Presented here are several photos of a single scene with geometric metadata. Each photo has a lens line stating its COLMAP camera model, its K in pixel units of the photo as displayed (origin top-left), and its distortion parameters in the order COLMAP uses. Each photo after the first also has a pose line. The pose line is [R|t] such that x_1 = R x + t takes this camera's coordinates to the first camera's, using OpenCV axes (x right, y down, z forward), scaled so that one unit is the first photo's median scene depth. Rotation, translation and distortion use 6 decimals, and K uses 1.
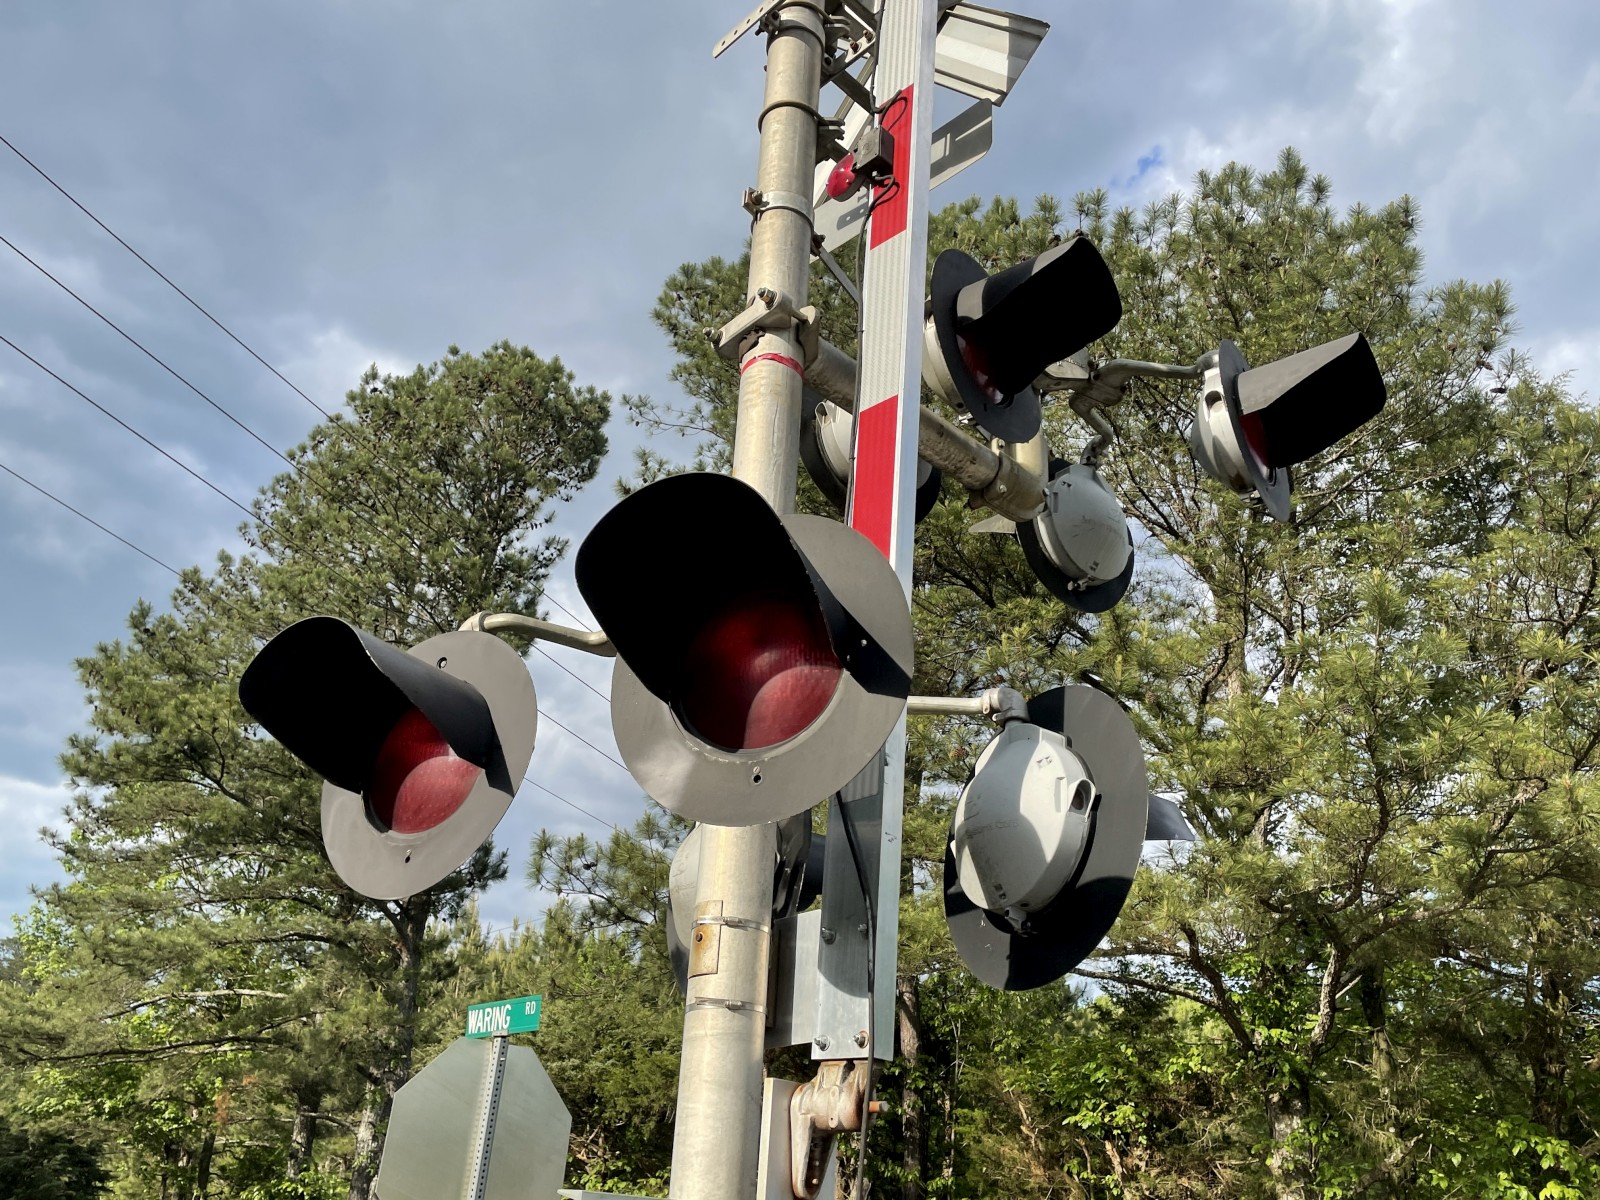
lens RADIAL K [[1307.1, 0, 810.0], [0, 1307.1, 611.3], [0, 0, 1]] dist [0.064794, -0.068642]
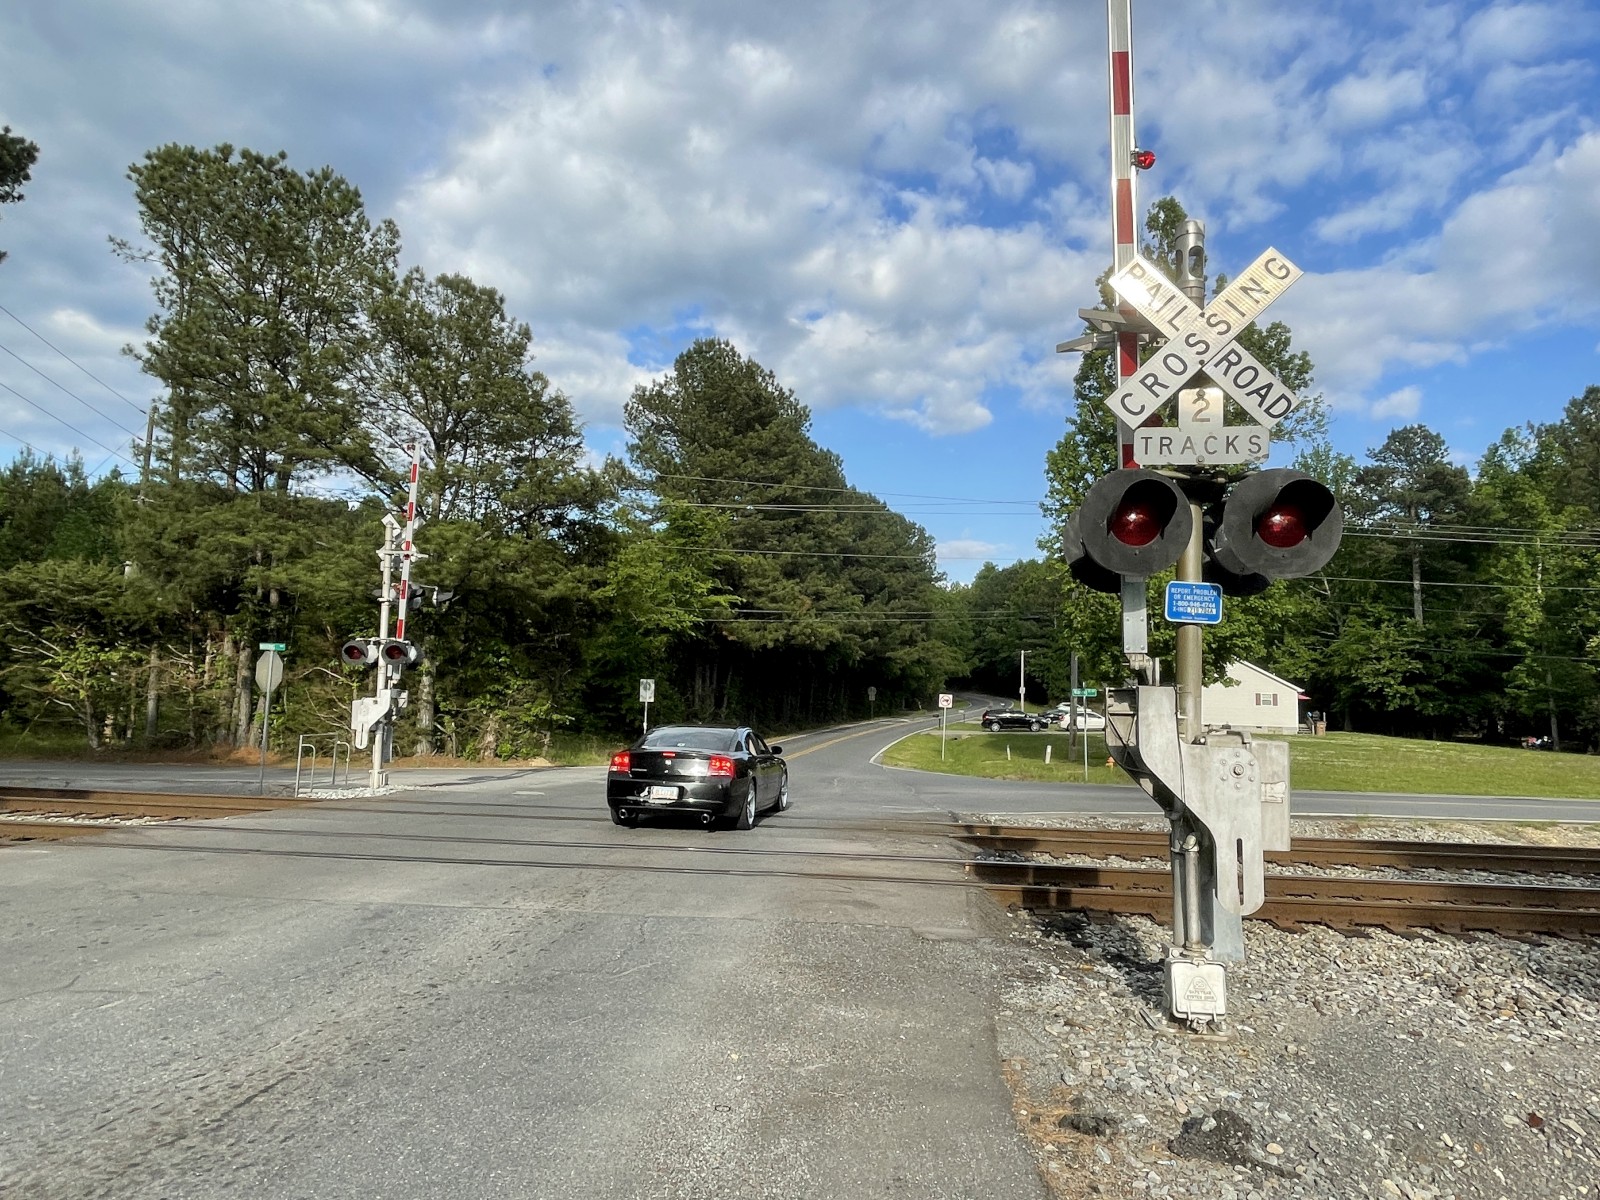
lens RADIAL K [[949.4, 0, 806.5], [0, 949.4, 602.2], [0, 0, 1]] dist [-0.009768, -0.002074]
pose [[0.758578, 0.028227, 0.650971, -0.236244], [-0.277091, 0.918197, 0.283080, -0.320192], [-0.589729, -0.395116, 0.704345, -0.596855]]
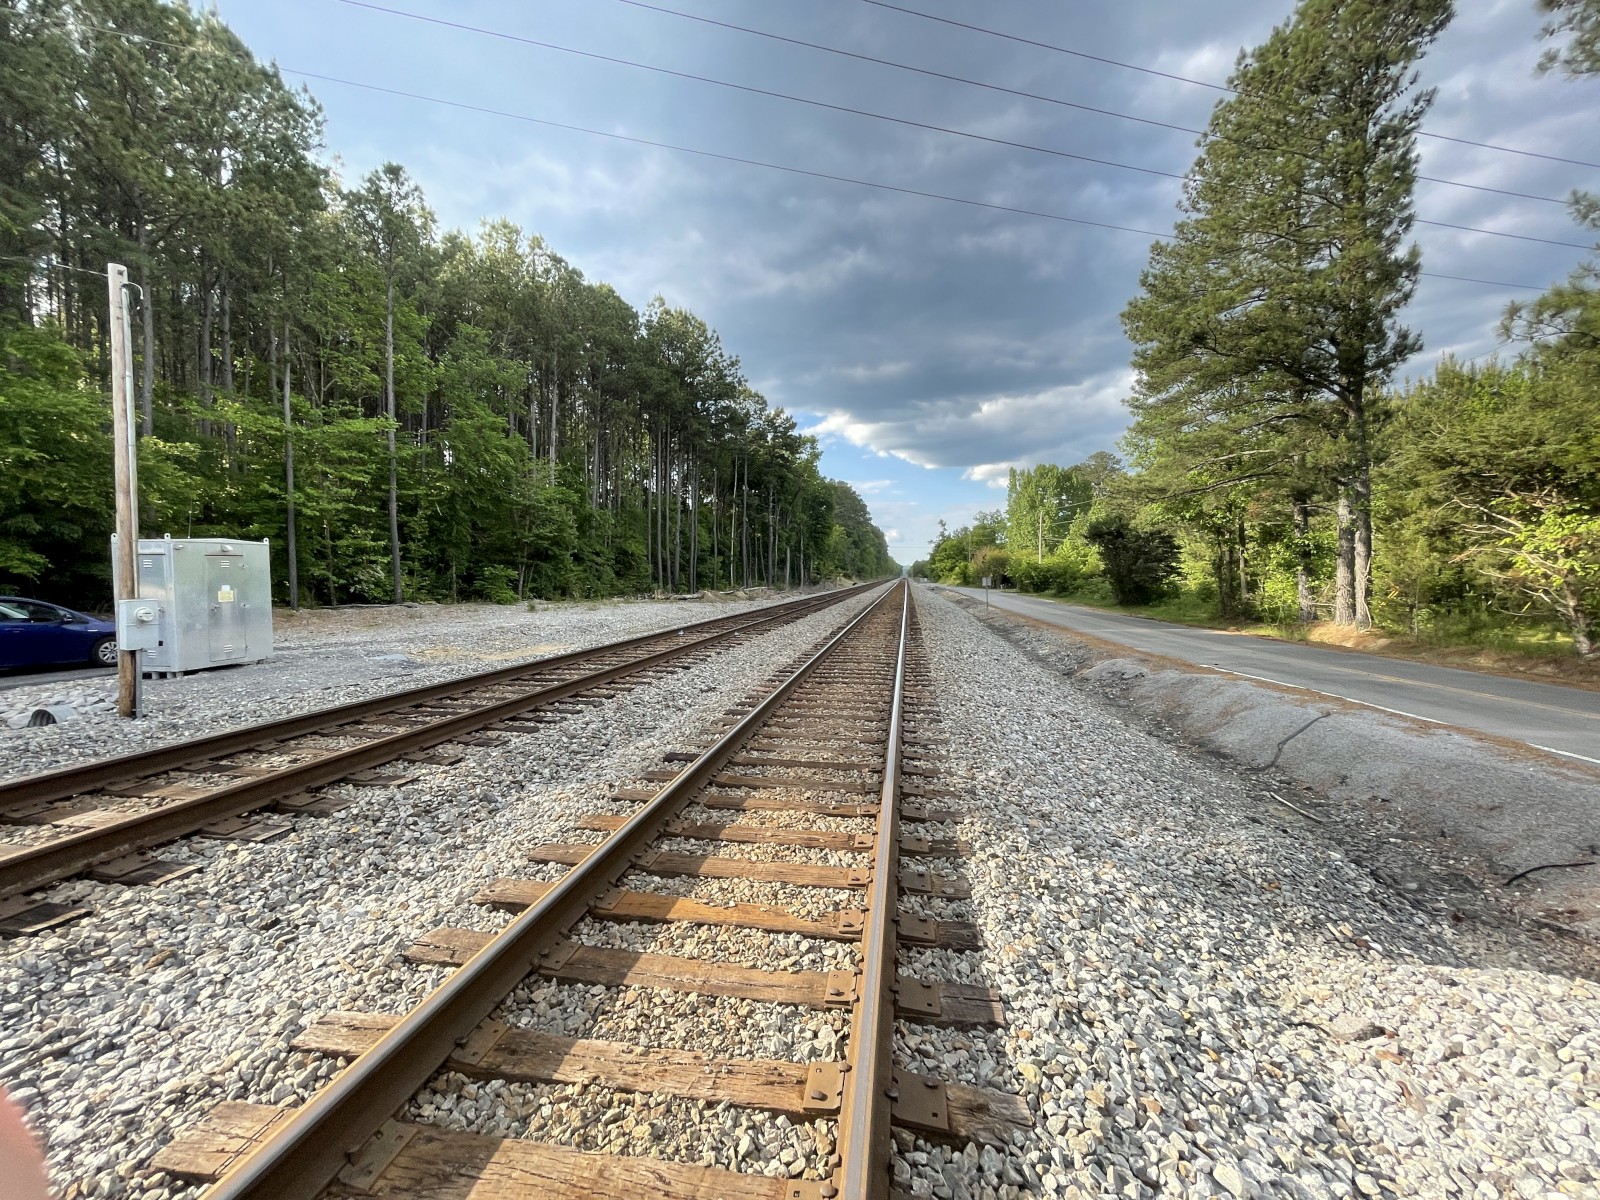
lens RADIAL K [[645.6, 0, 804.8], [0, 645.6, 596.4], [0, 0, 1]] dist [-0.002982, 0.000008]
pose [[0.582514, -0.030940, -0.812231, -0.057215], [0.397356, 0.882570, 0.251355, -0.022128], [0.709074, -0.469163, 0.526403, -0.053980]]
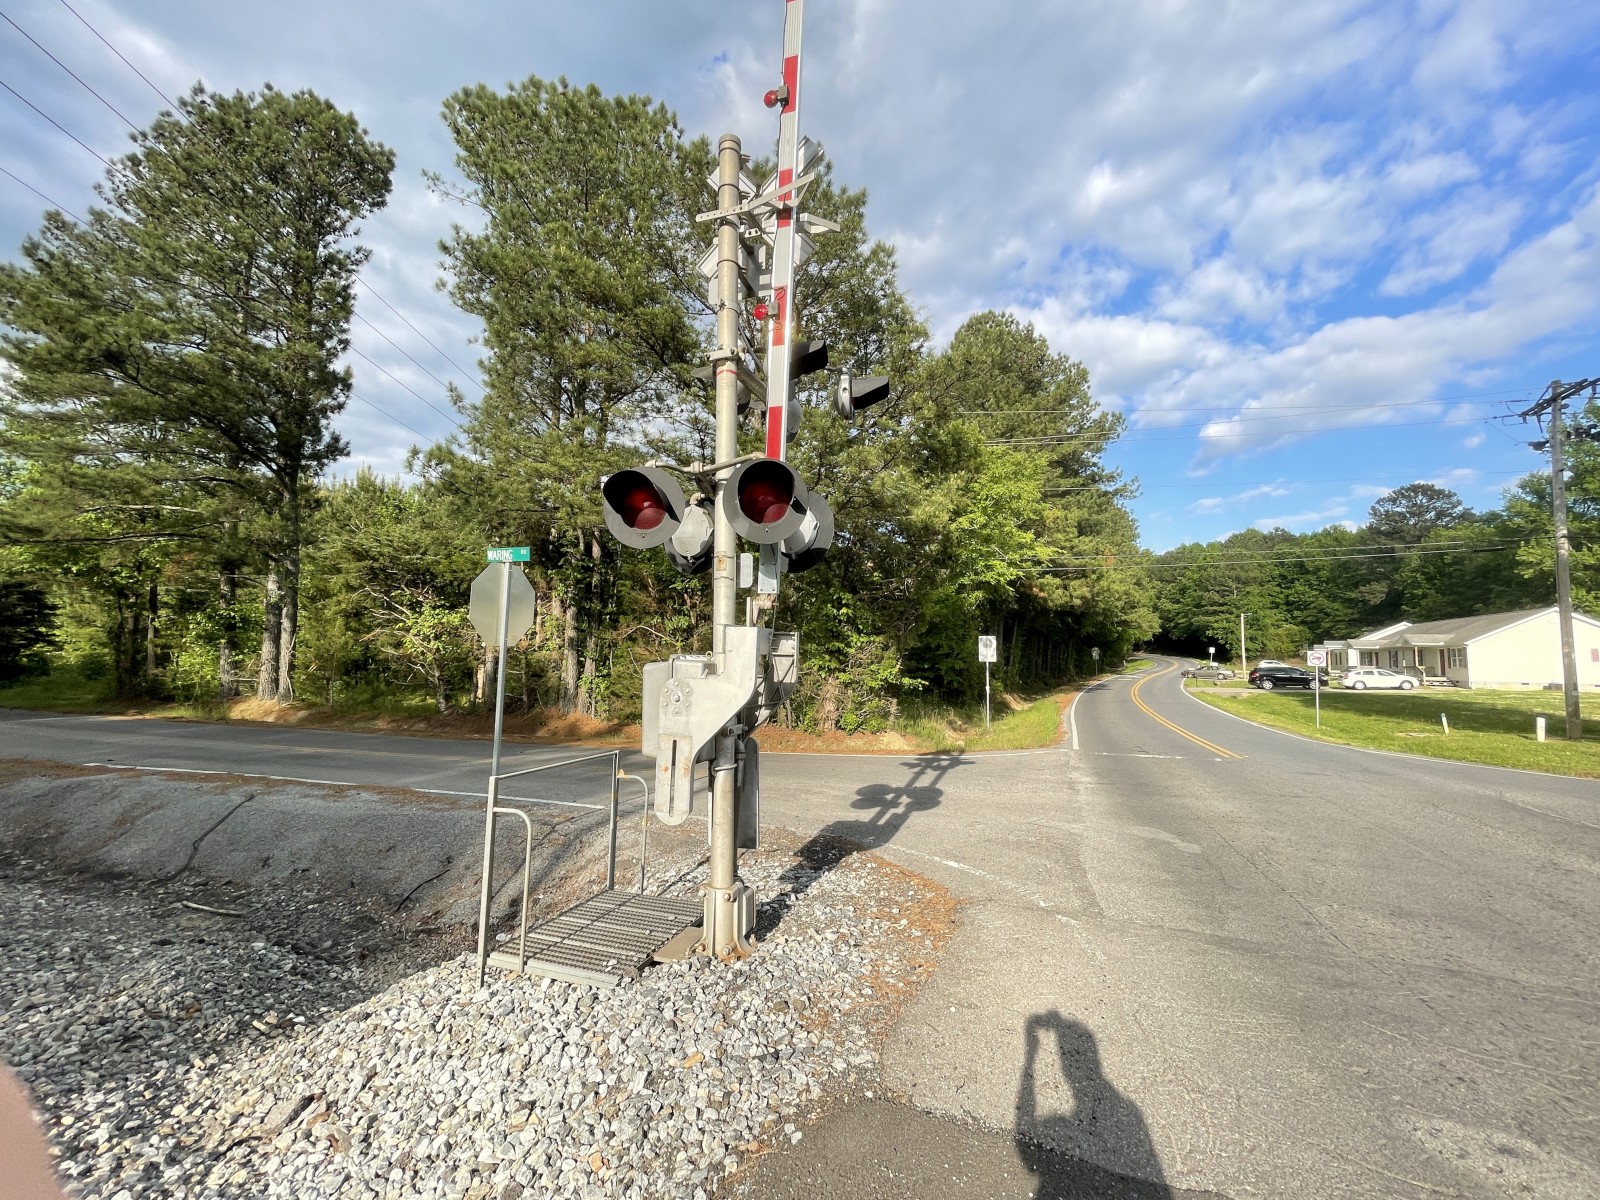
lens RADIAL K [[645.6, 0, 804.4], [0, 645.6, 599.2], [0, 0, 1]] dist [-0.002982, 0.000008]
pose [[0.902053, -0.002036, 0.431620, -0.060494], [-0.165180, 0.922236, 0.349565, -0.030032], [-0.398767, -0.386621, 0.831570, -0.059510]]
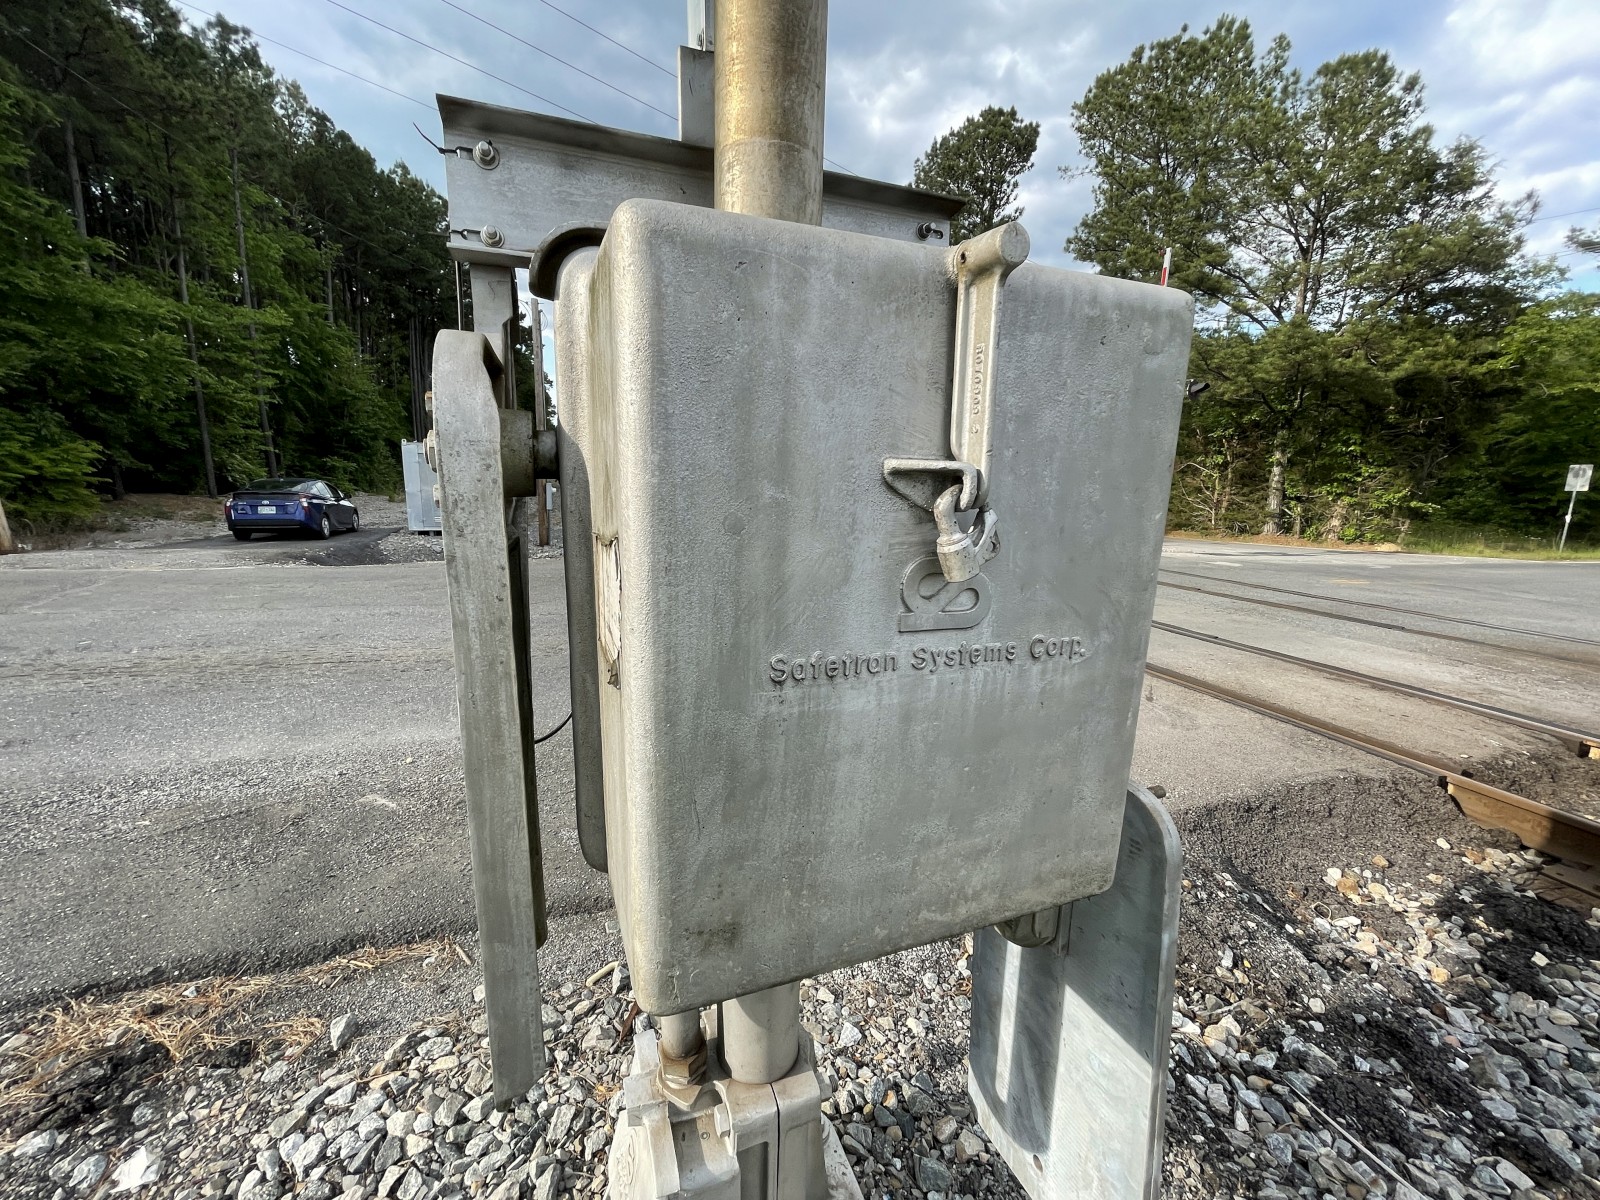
lens RADIAL K [[645.6, 0, 816.6], [0, 645.6, 596.8], [0, 0, 1]] dist [-0.002982, 0.000008]
pose [[0.909717, 0.036872, -0.413588, -0.020292], [0.215713, 0.809126, 0.546611, -0.267122], [0.354799, -0.586478, 0.728122, -0.544257]]
